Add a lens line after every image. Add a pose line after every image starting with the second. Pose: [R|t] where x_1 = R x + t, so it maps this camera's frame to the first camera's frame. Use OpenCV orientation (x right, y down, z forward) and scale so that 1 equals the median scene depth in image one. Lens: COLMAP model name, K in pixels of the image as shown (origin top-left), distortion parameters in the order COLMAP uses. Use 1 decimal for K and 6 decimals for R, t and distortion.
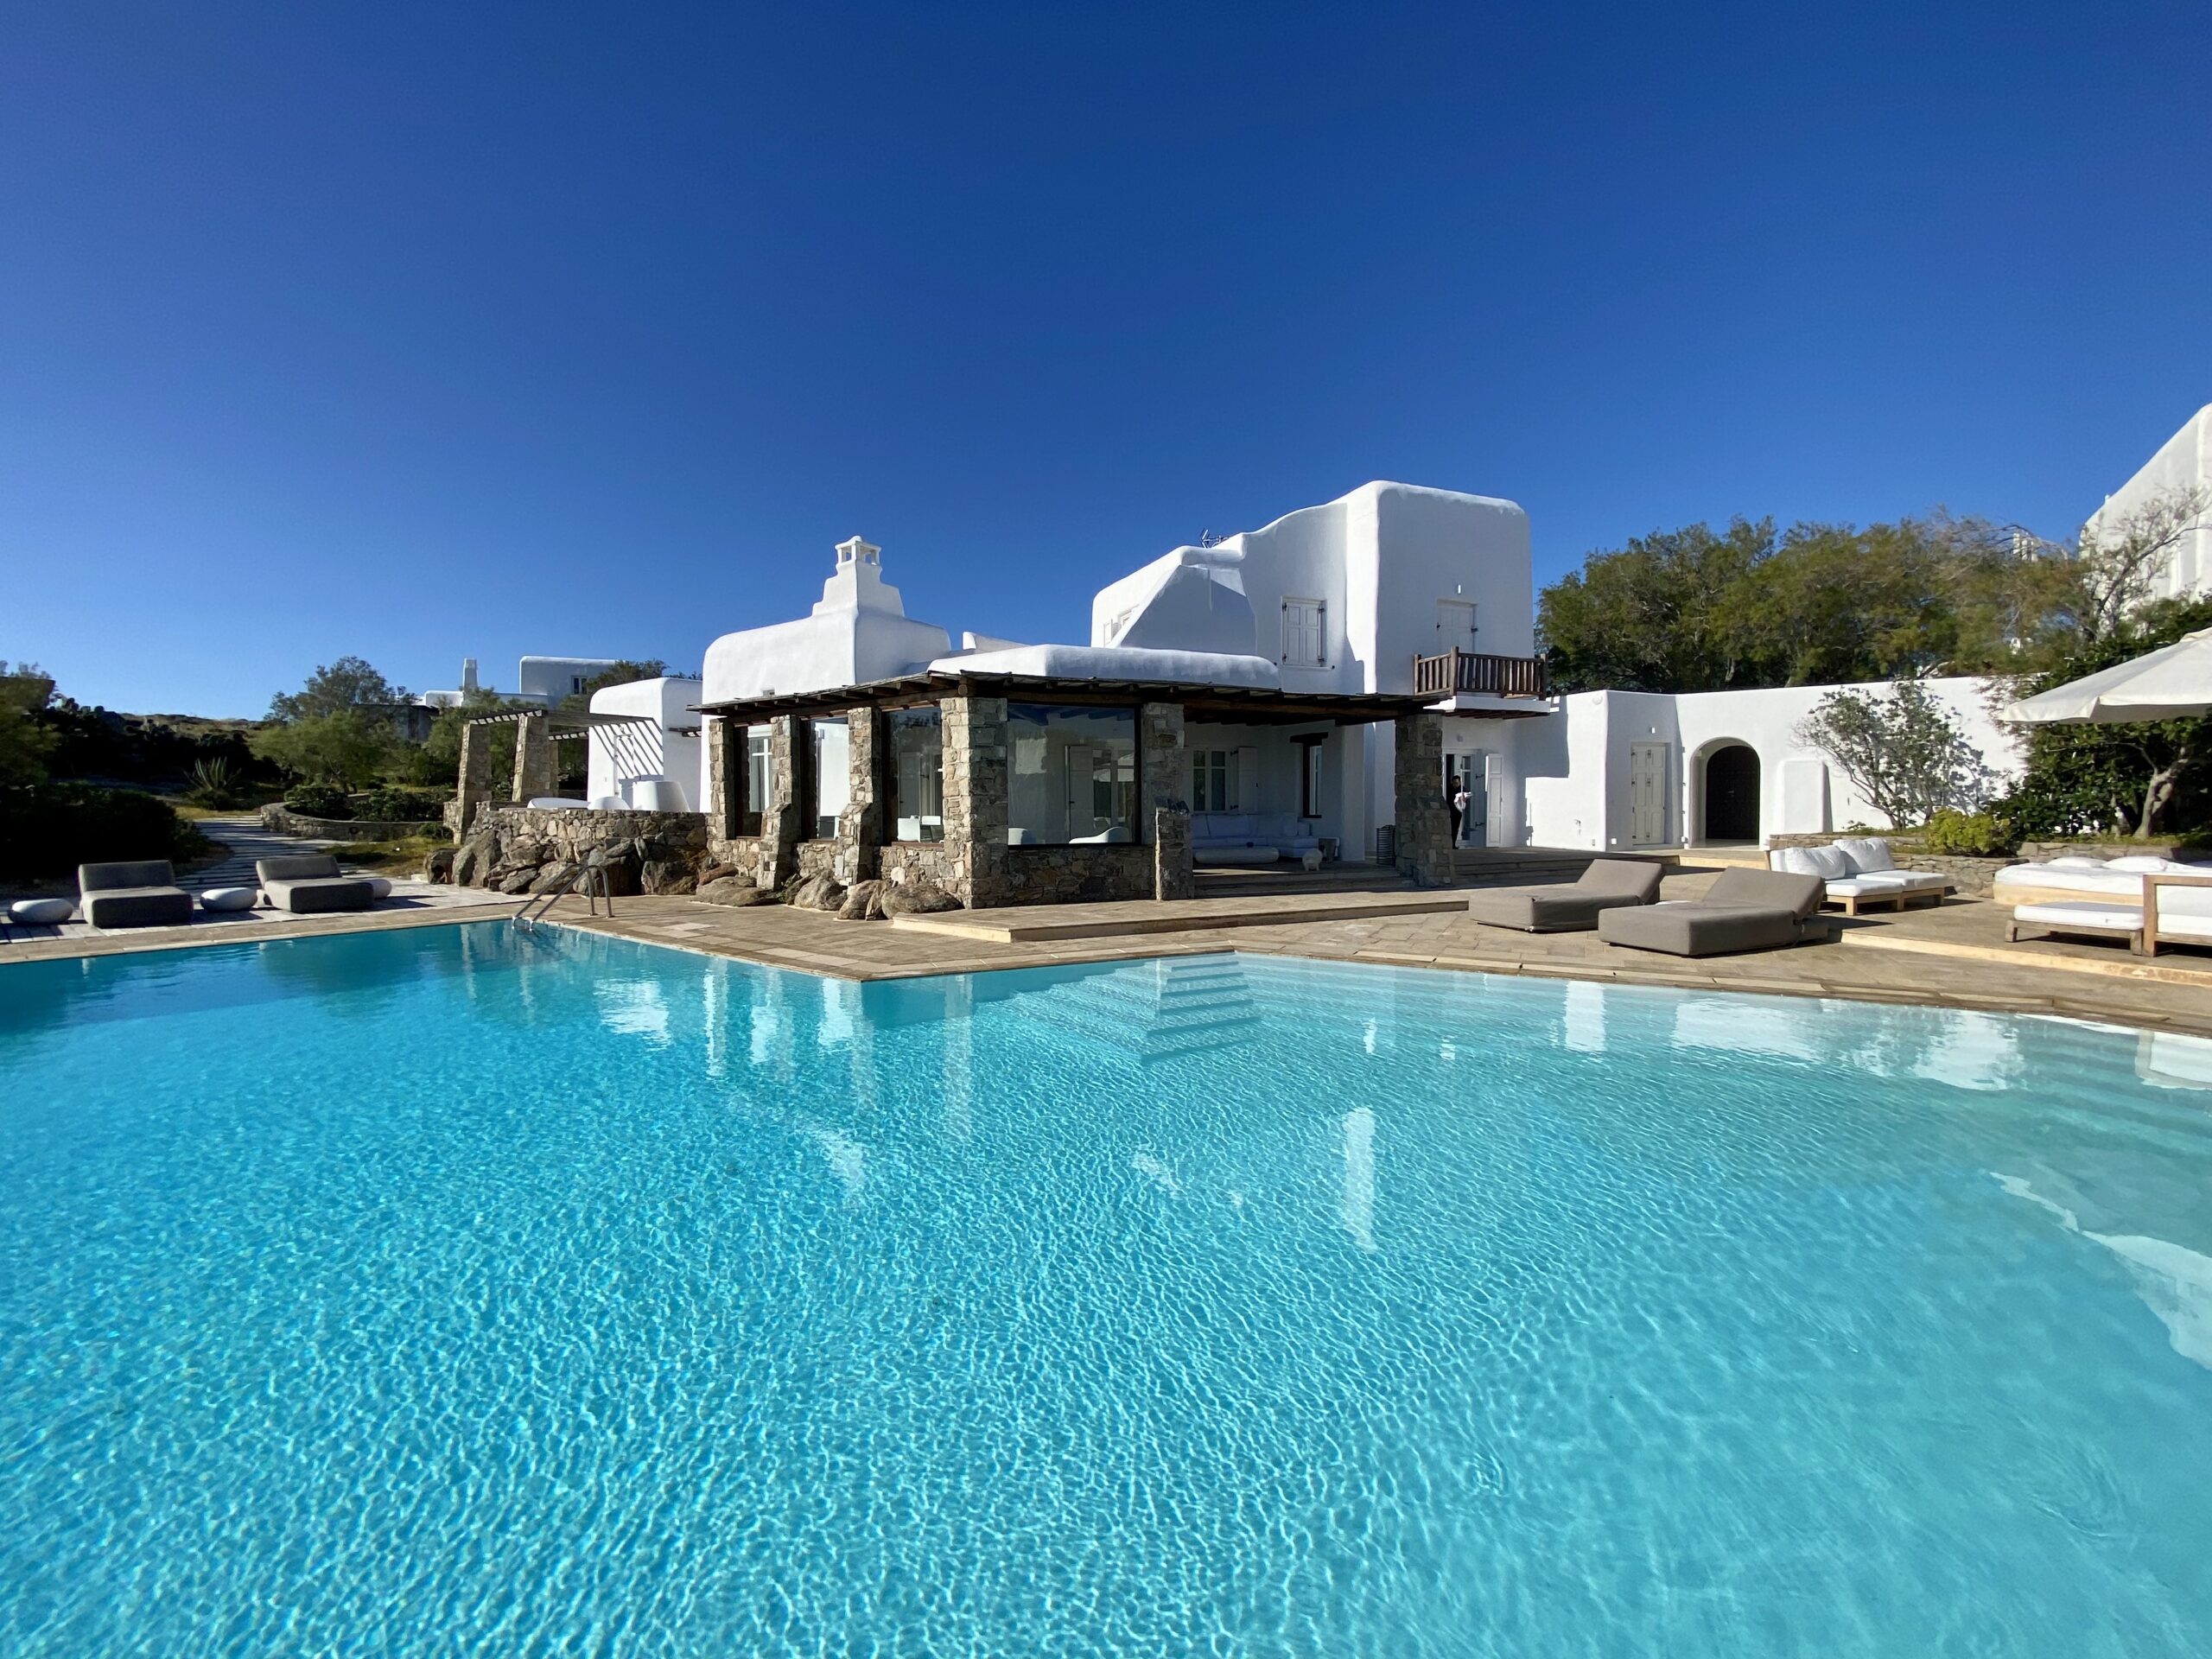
lens RADIAL K [[895.2, 0, 1101.6], [0, 895.2, 840.1], [0, 0, 1]] dist [0.052659, -0.041283]
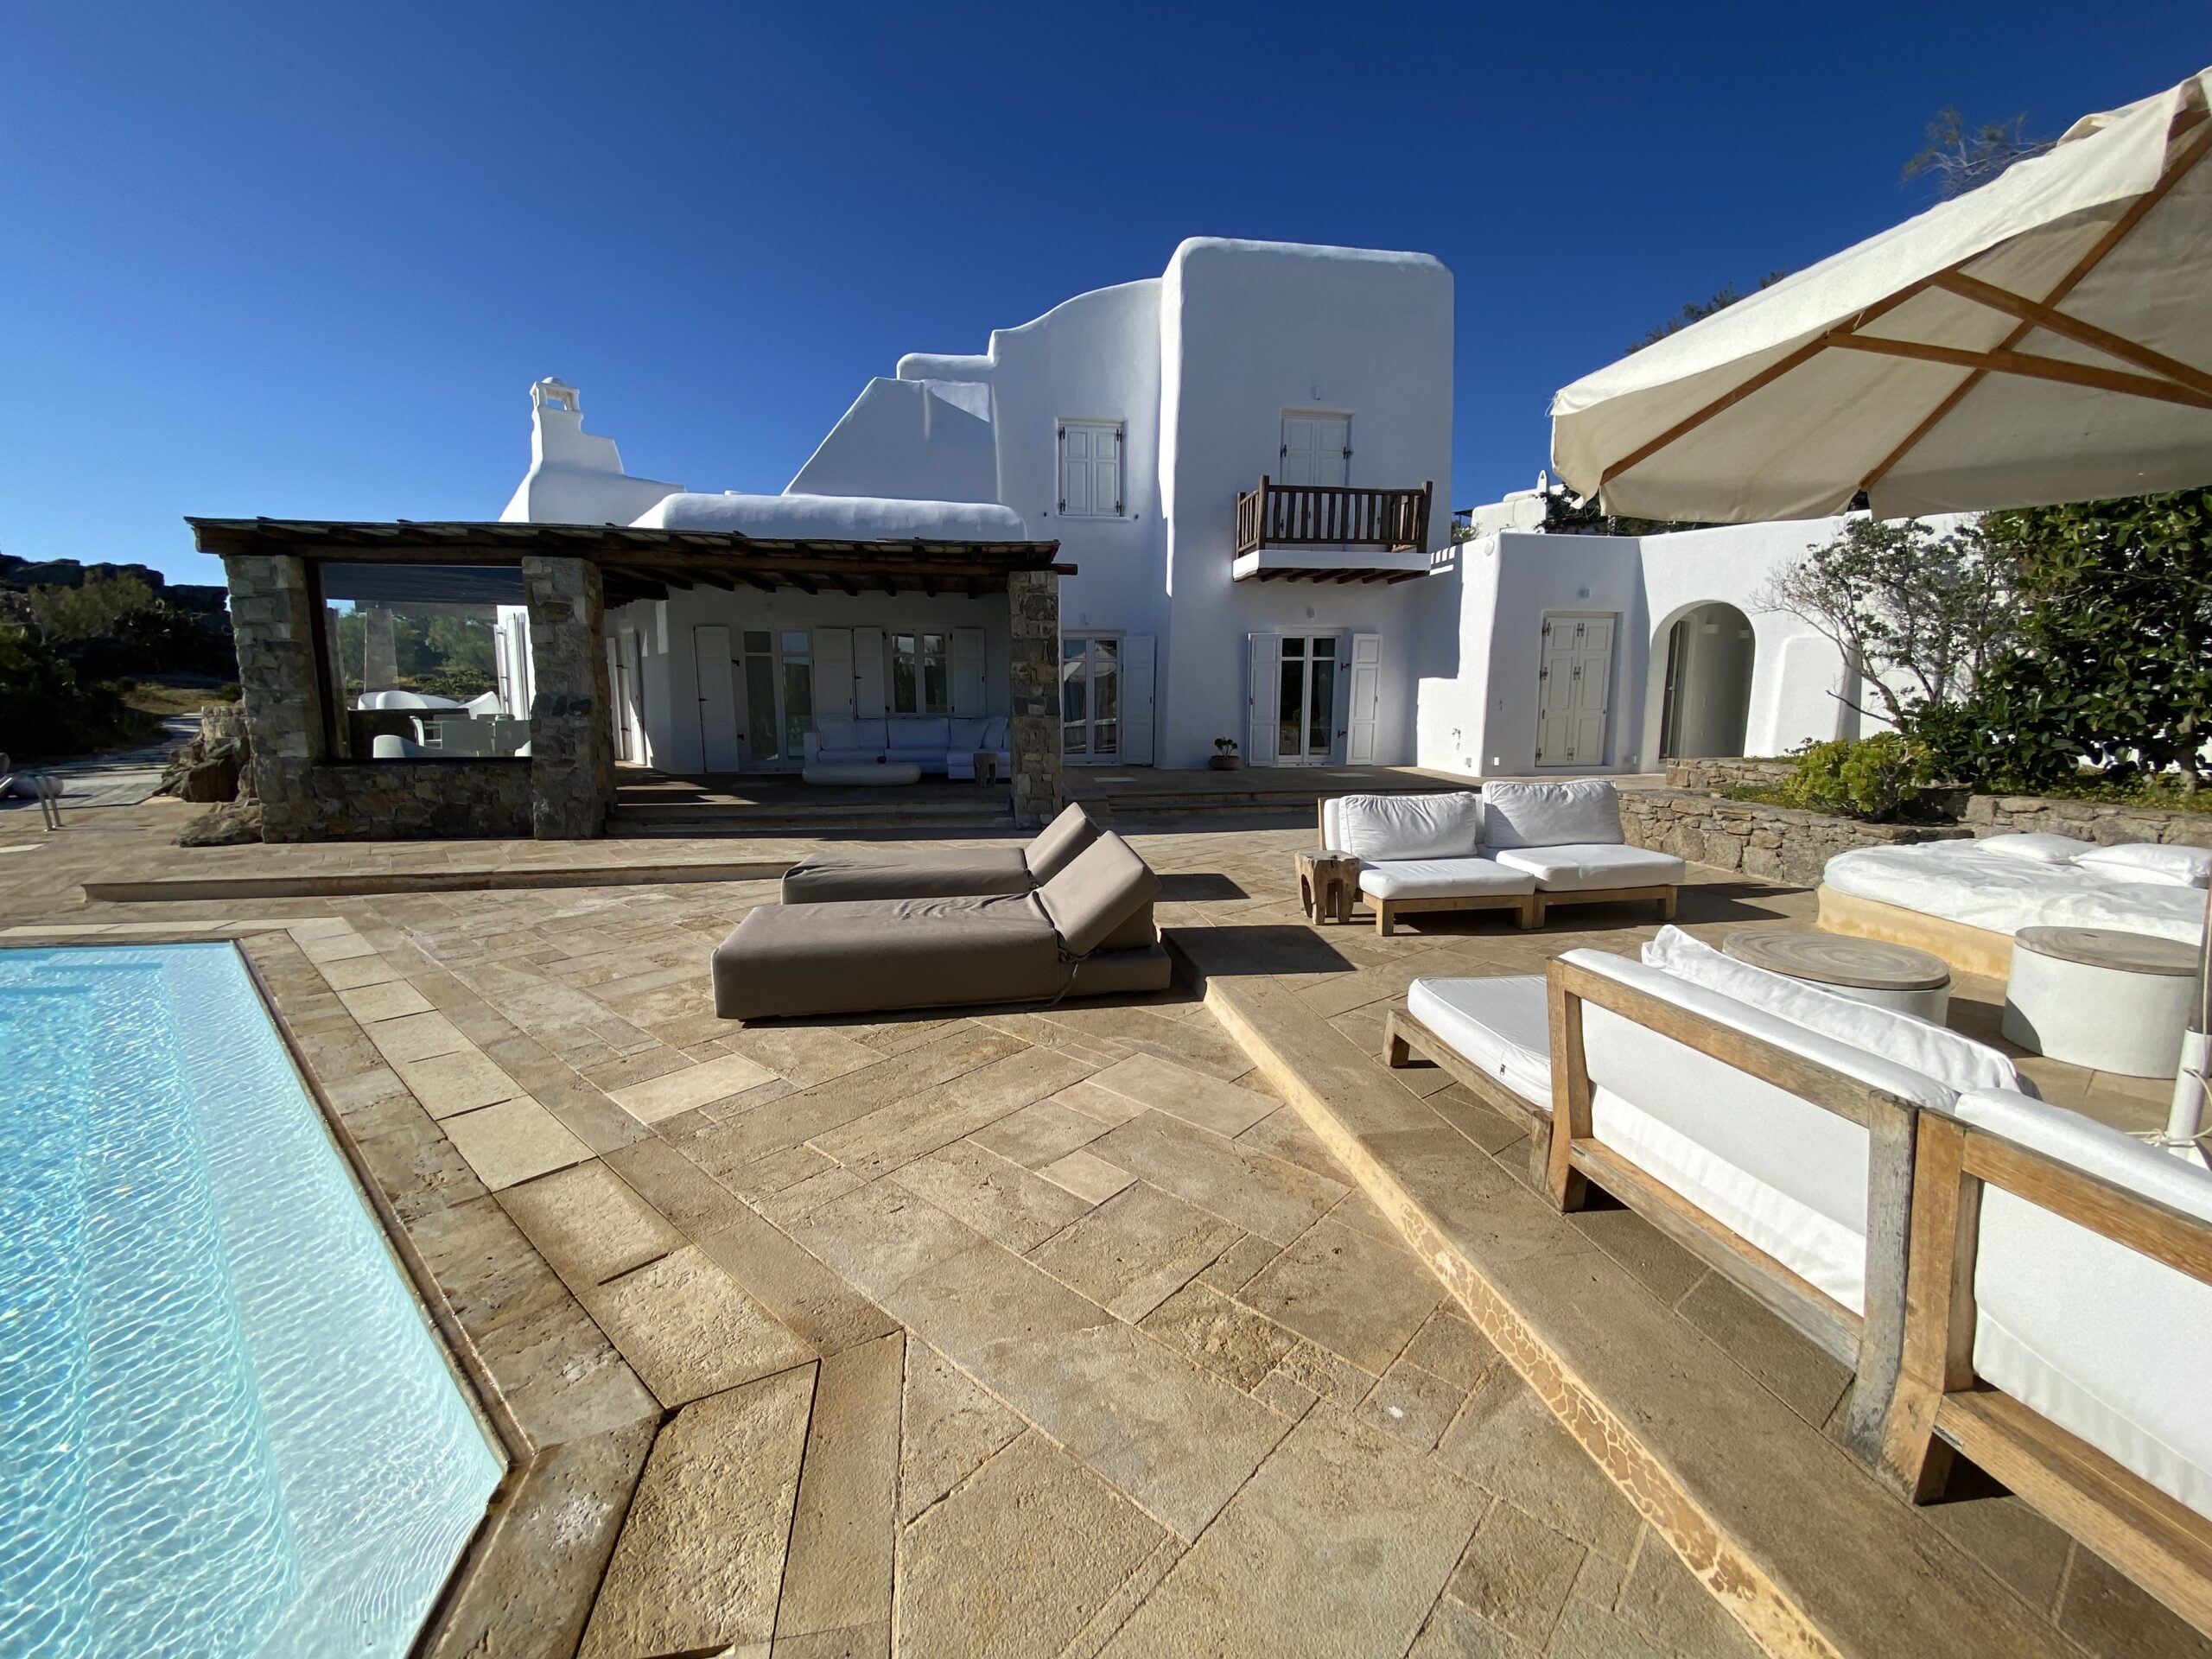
lens RADIAL K [[895.2, 0, 1101.6], [0, 895.2, 840.1], [0, 0, 1]] dist [0.052659, -0.041283]
pose [[0.971242, 0.041871, -0.234384, 0.437994], [-0.013986, 0.992749, 0.119391, -0.016614], [0.237684, -0.112679, 0.964785, 0.261822]]
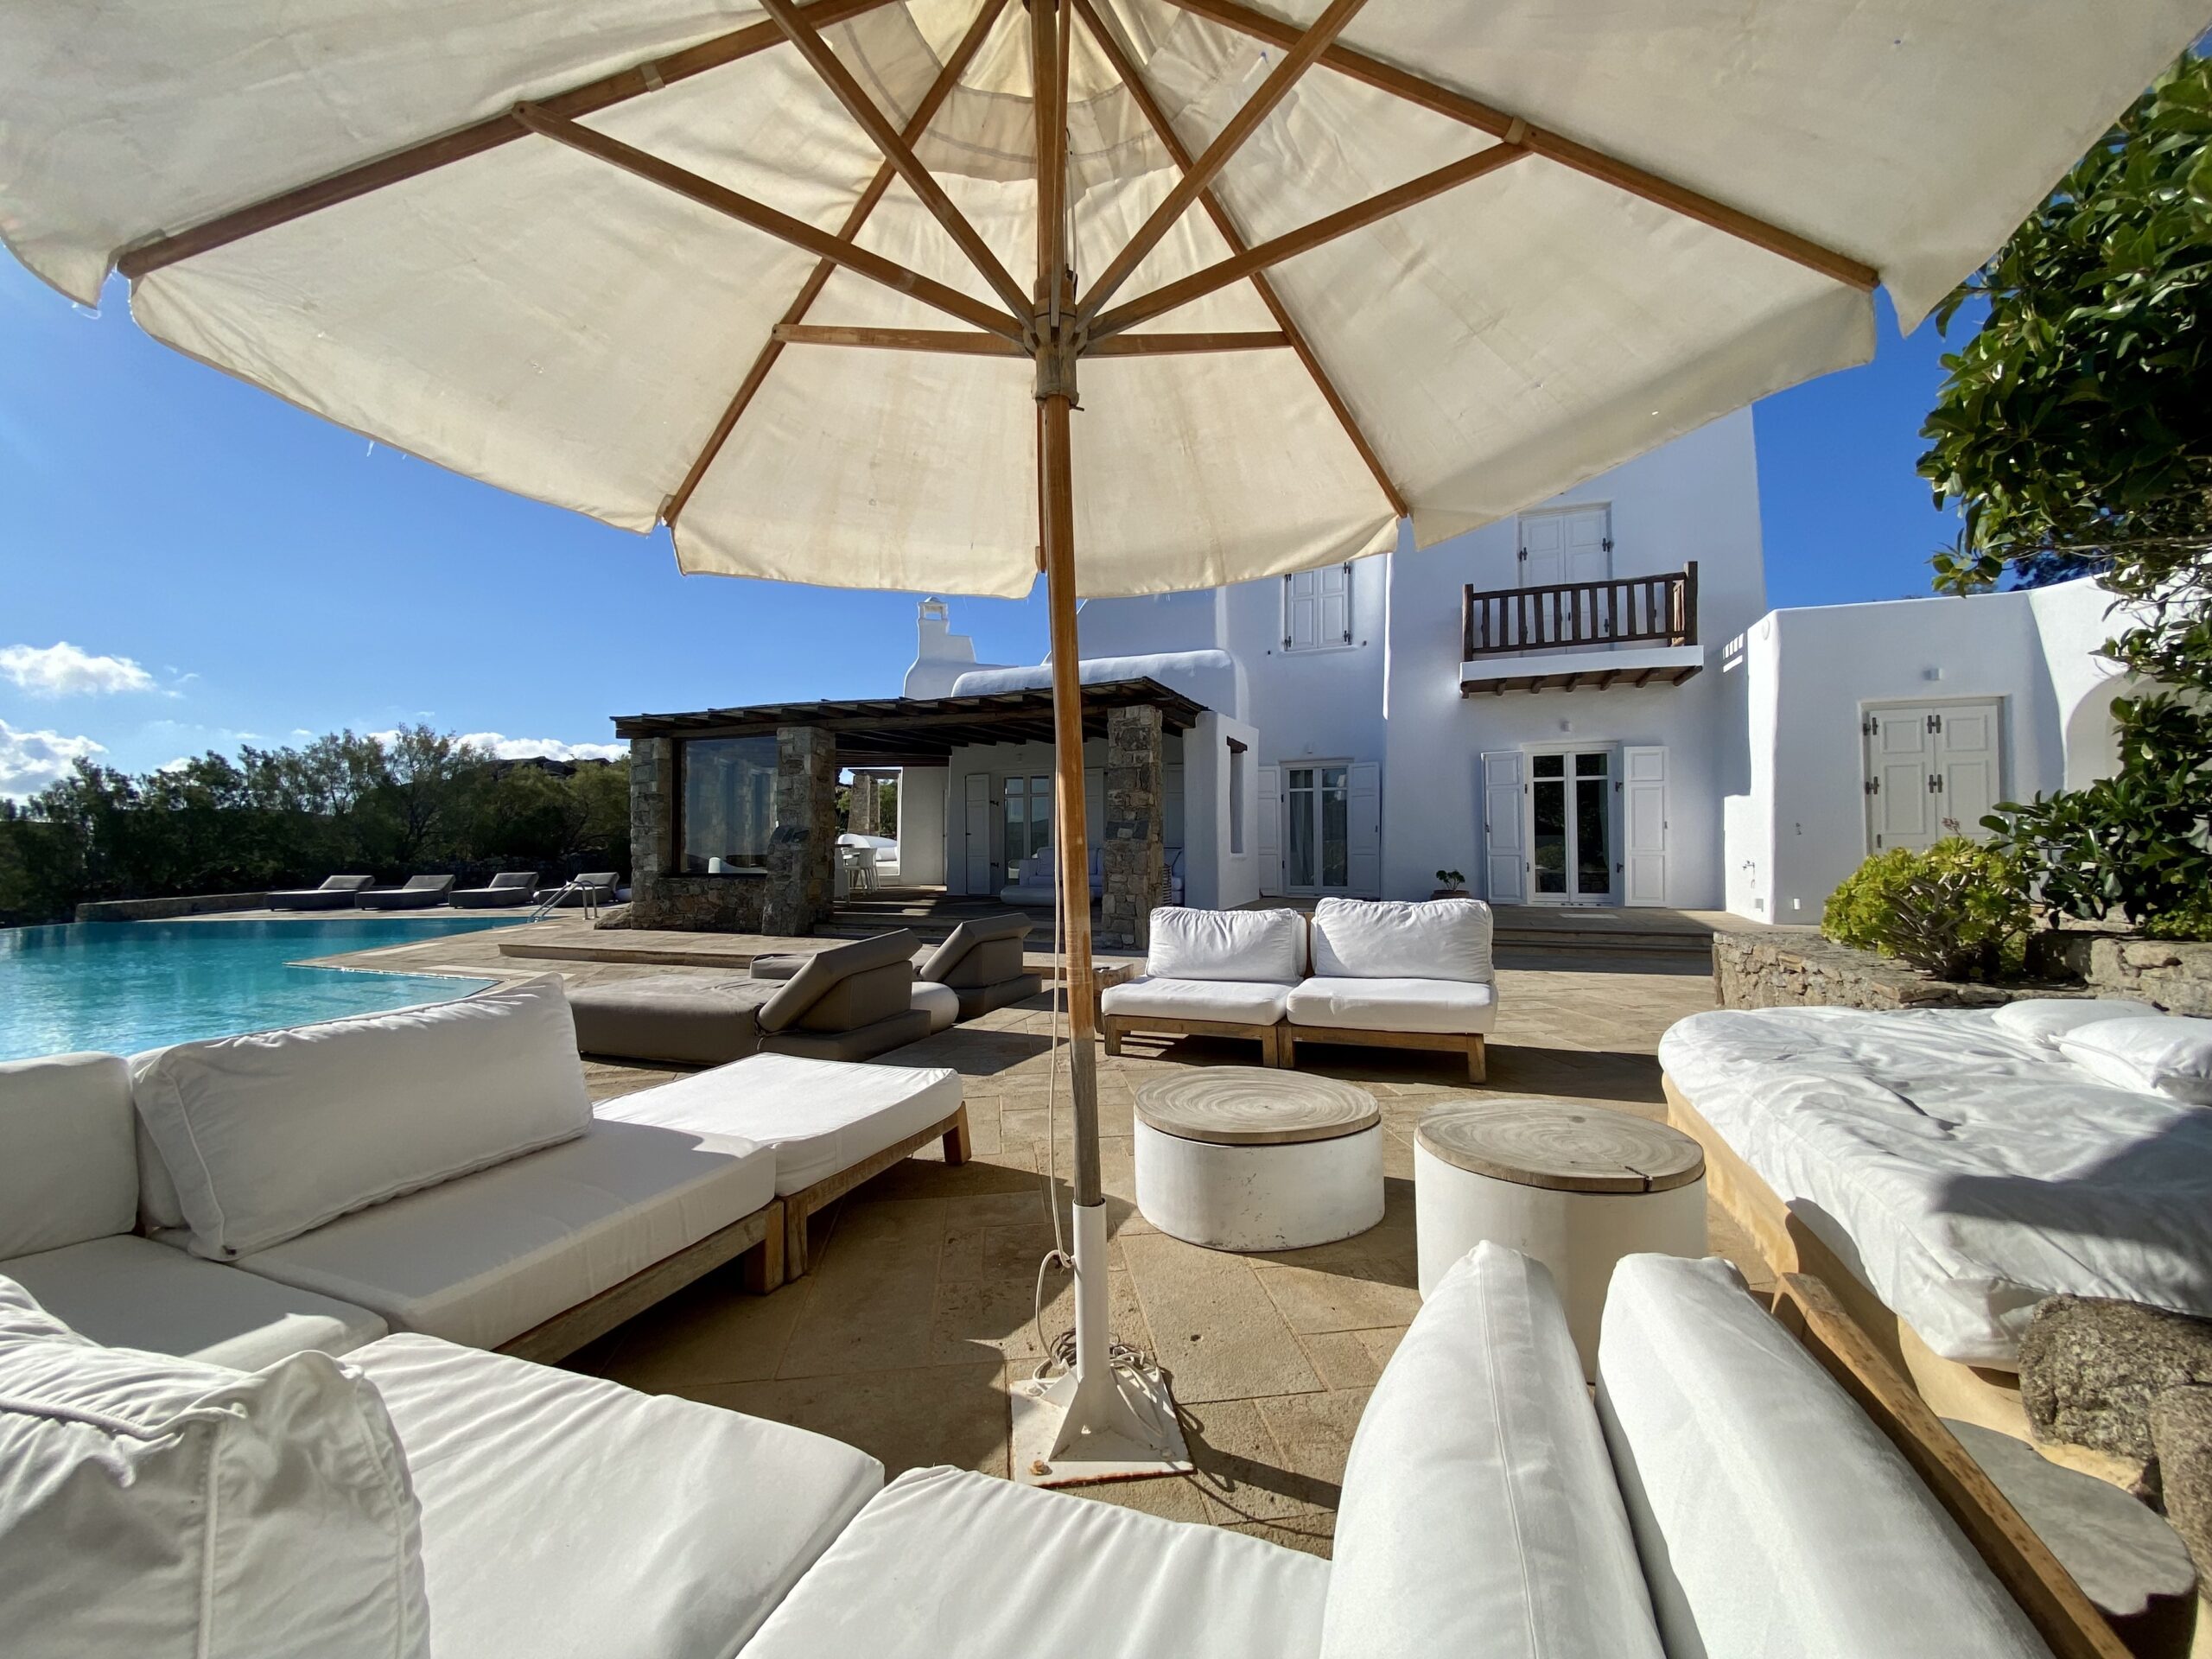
lens RADIAL K [[895.2, 0, 1101.6], [0, 895.2, 840.1], [0, 0, 1]] dist [0.052659, -0.041283]
pose [[0.719674, -0.003064, -0.694306, 0.640242], [-0.024600, 0.999250, -0.029908, -0.008656], [0.693876, 0.038604, 0.719059, 0.361971]]
